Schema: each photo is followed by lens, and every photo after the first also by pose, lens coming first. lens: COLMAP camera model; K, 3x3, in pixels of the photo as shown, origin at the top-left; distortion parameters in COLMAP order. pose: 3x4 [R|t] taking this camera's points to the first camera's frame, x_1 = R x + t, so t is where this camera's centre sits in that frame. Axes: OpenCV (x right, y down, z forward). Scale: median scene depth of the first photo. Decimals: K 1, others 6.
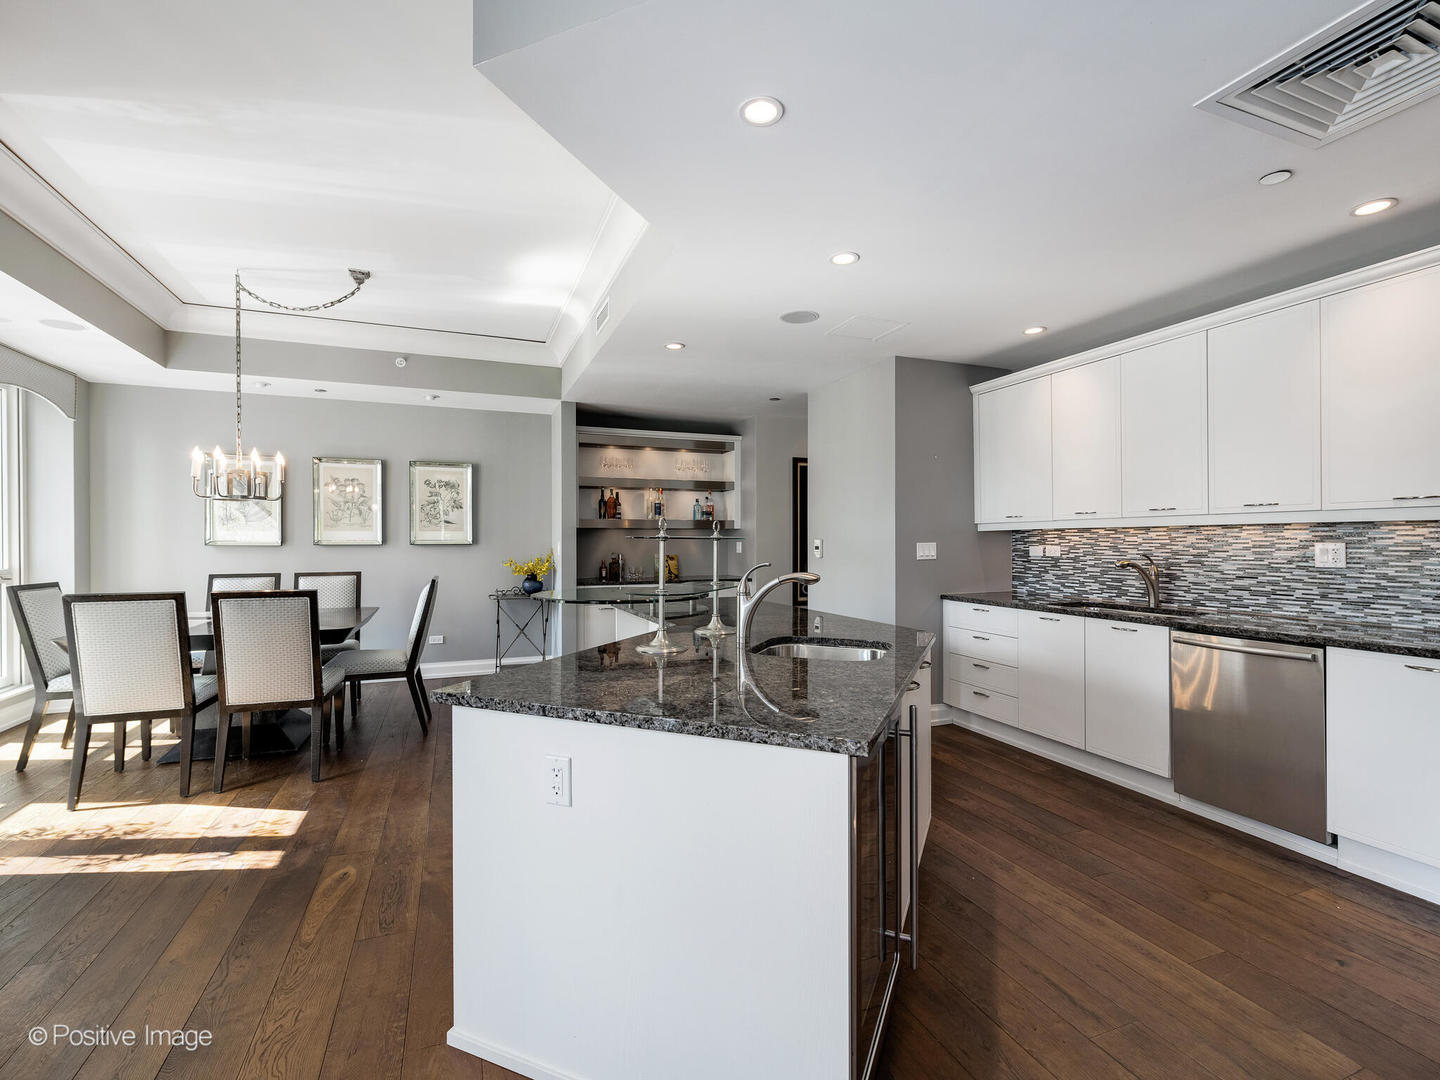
lens RADIAL K [[666.1, 0, 715.9], [0, 666.1, 544.3], [0, 0, 1]] dist [0.003828, -0.001408]
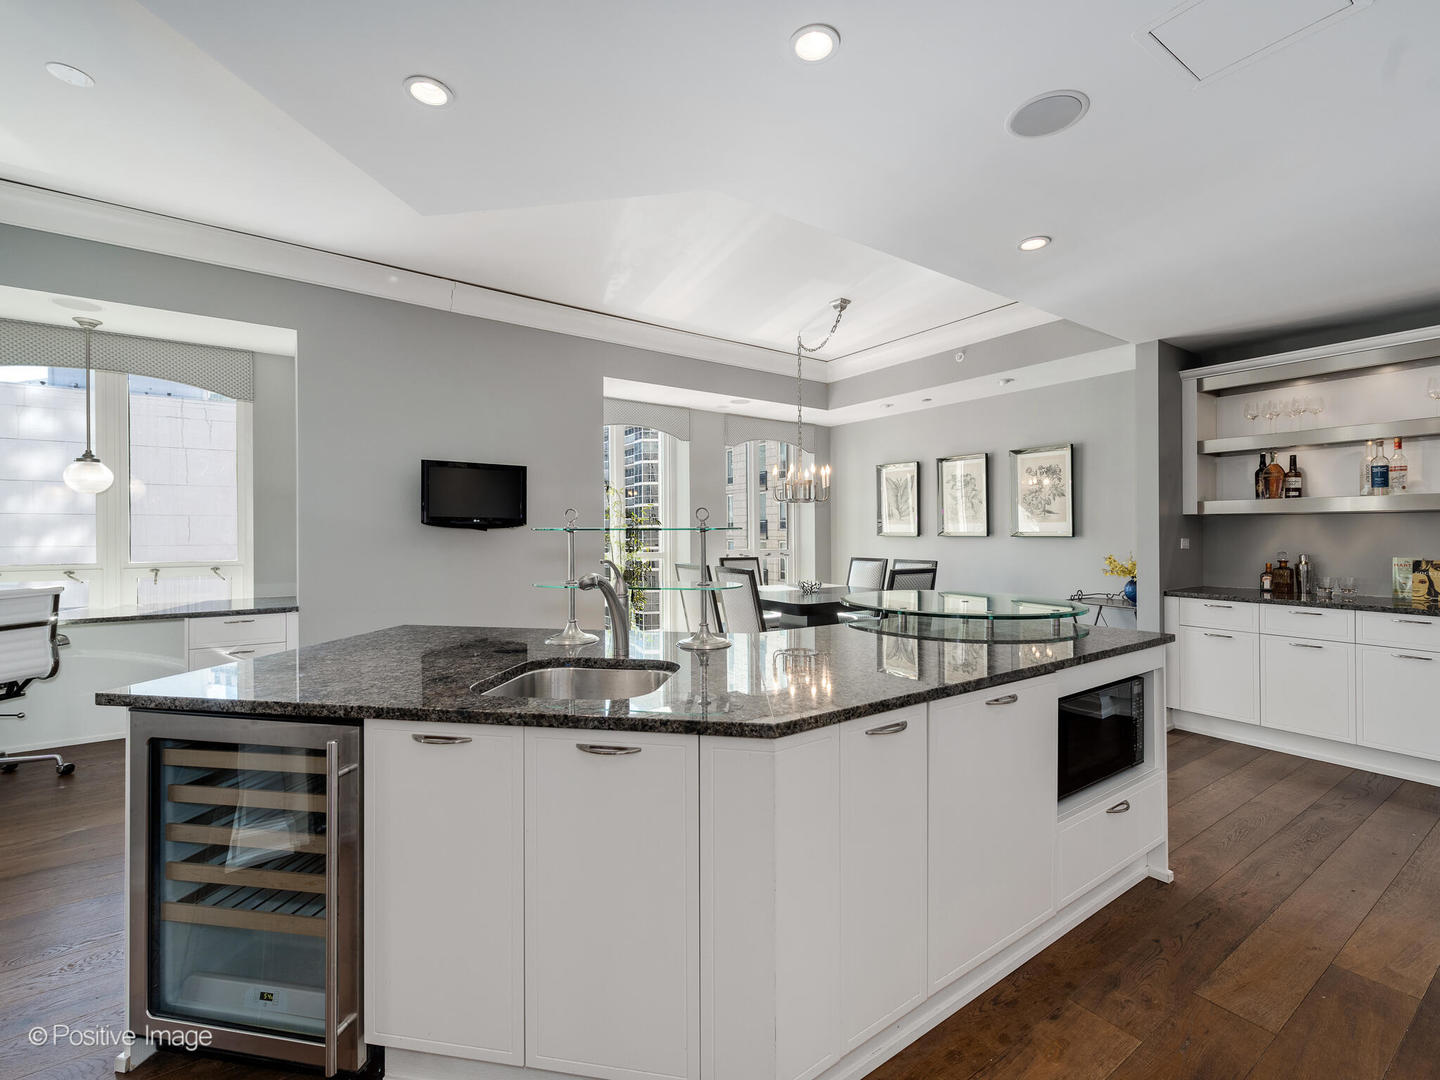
lens RADIAL K [[633.3, 0, 729.1], [0, 633.3, 529.1], [0, 0, 1]] dist [0.010670, -0.000463]
pose [[0.235485, -0.003215, -0.971873, 0.457756], [-0.006657, 0.999966, -0.004921, -0.003860], [0.971855, 0.007629, 0.235456, 0.514446]]
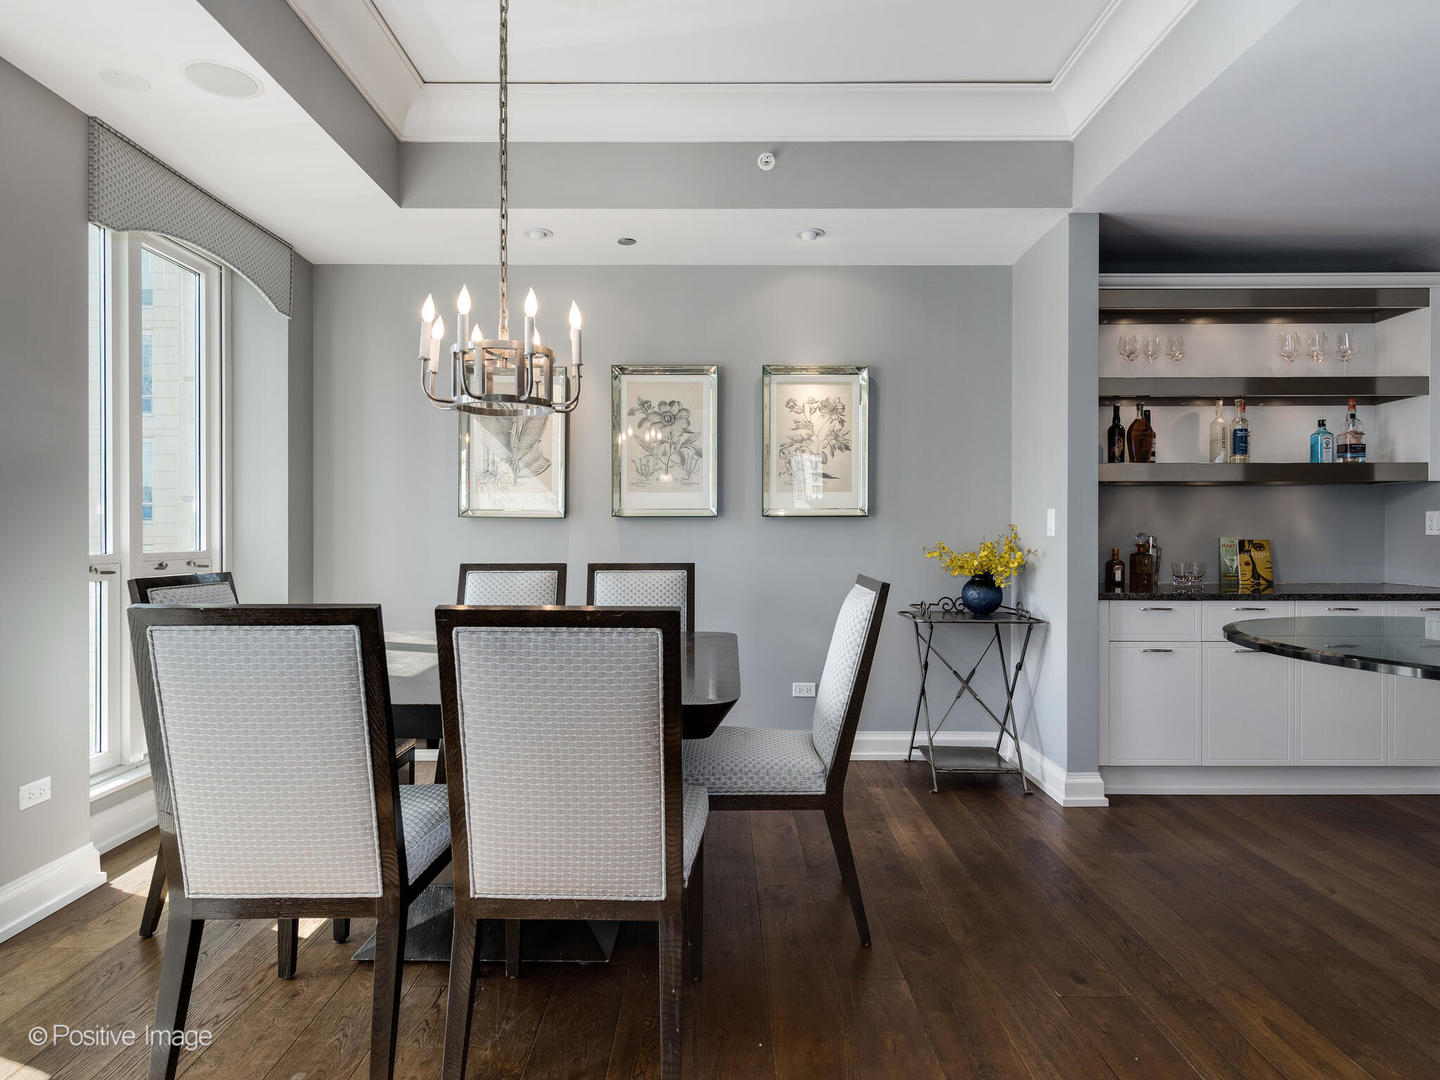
lens RADIAL K [[851.8, 0, 720.1], [0, 851.8, 533.2], [0, 0, 1]] dist [0.008887, -0.003019]
pose [[0.929602, 0.001251, -0.368562, -0.310057], [-0.002357, 0.999994, -0.002550, 0.022167], [0.368557, 0.003240, 0.929600, 0.441163]]
